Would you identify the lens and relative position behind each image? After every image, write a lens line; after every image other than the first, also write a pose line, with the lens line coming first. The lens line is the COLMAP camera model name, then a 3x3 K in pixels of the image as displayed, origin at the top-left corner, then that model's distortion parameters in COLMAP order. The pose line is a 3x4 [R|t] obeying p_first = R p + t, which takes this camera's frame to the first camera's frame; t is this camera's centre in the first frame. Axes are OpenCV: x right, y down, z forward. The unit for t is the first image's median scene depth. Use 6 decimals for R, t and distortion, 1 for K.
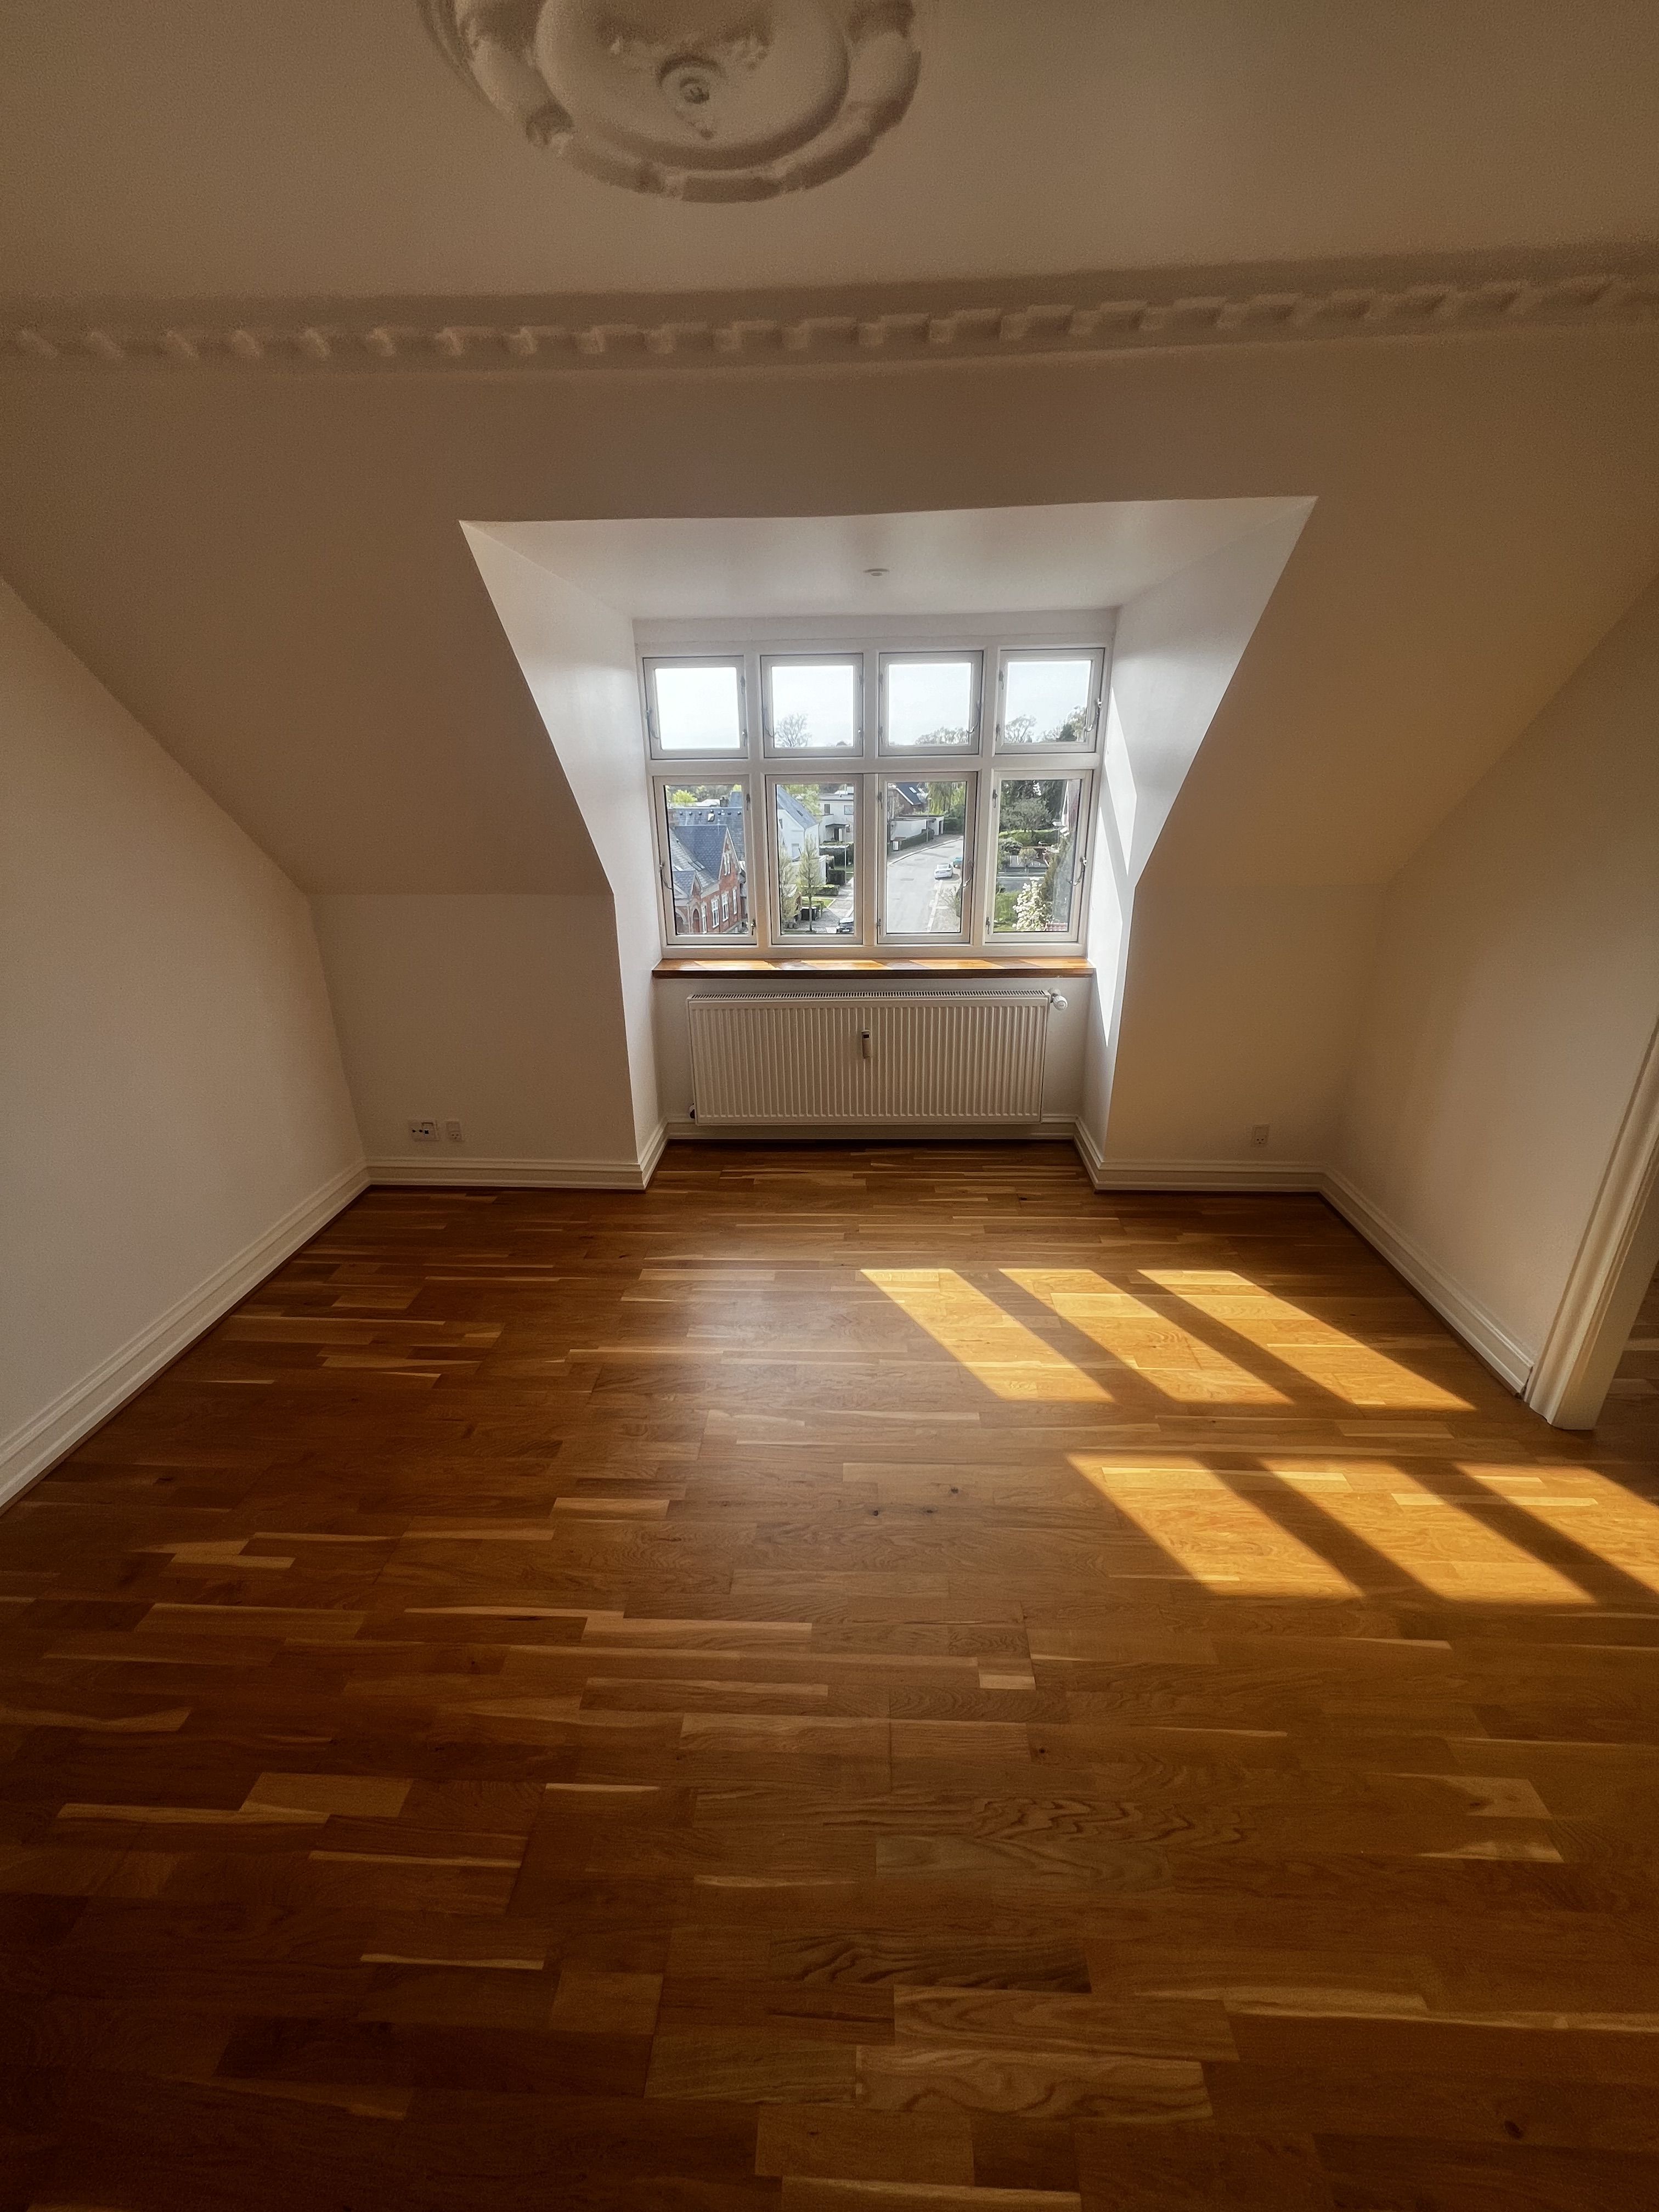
lens RADIAL K [[888.4, 0, 827.8], [0, 888.4, 1105.0], [0, 0, 1]] dist [-0.000144, 0.000666]
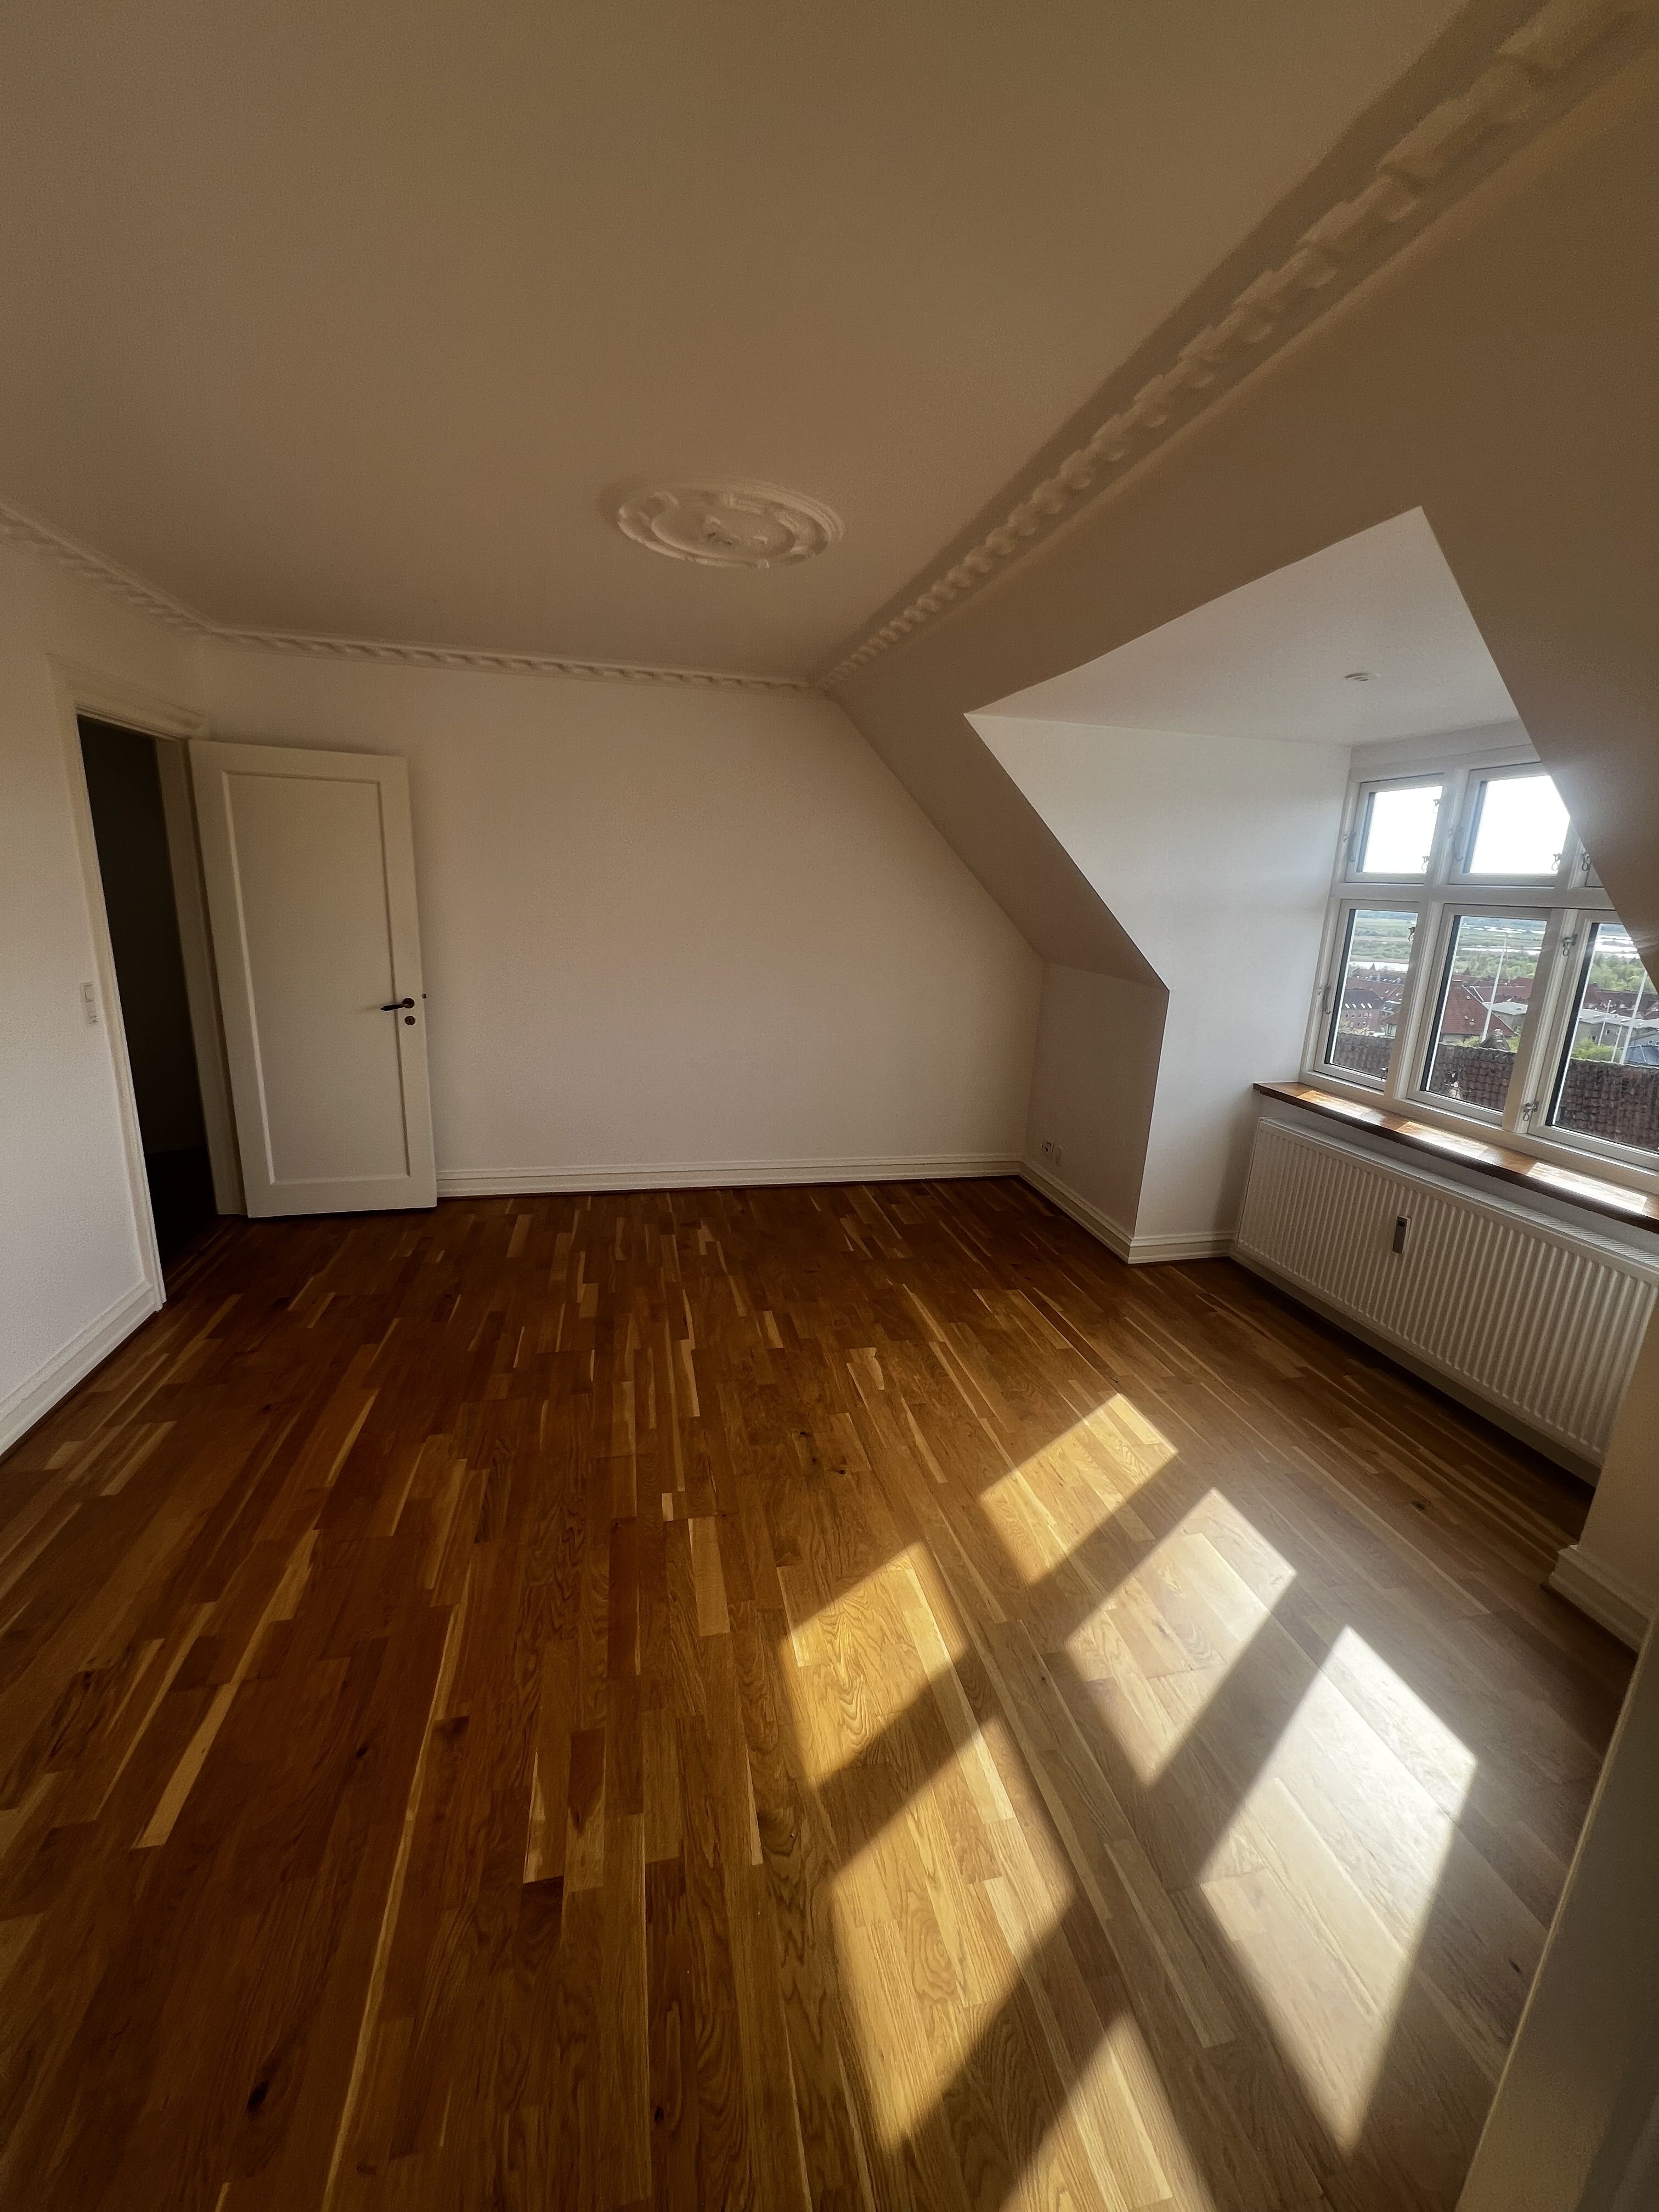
lens RADIAL K [[883.0, 0, 827.5], [0, 883.0, 1105.6], [0, 0, 1]] dist [-0.000813, 0.000589]
pose [[0.259713, 0.264414, -0.928781, 0.841930], [-0.397384, 0.905840, 0.146763, -0.117857], [0.880133, 0.330967, 0.340333, 0.352264]]
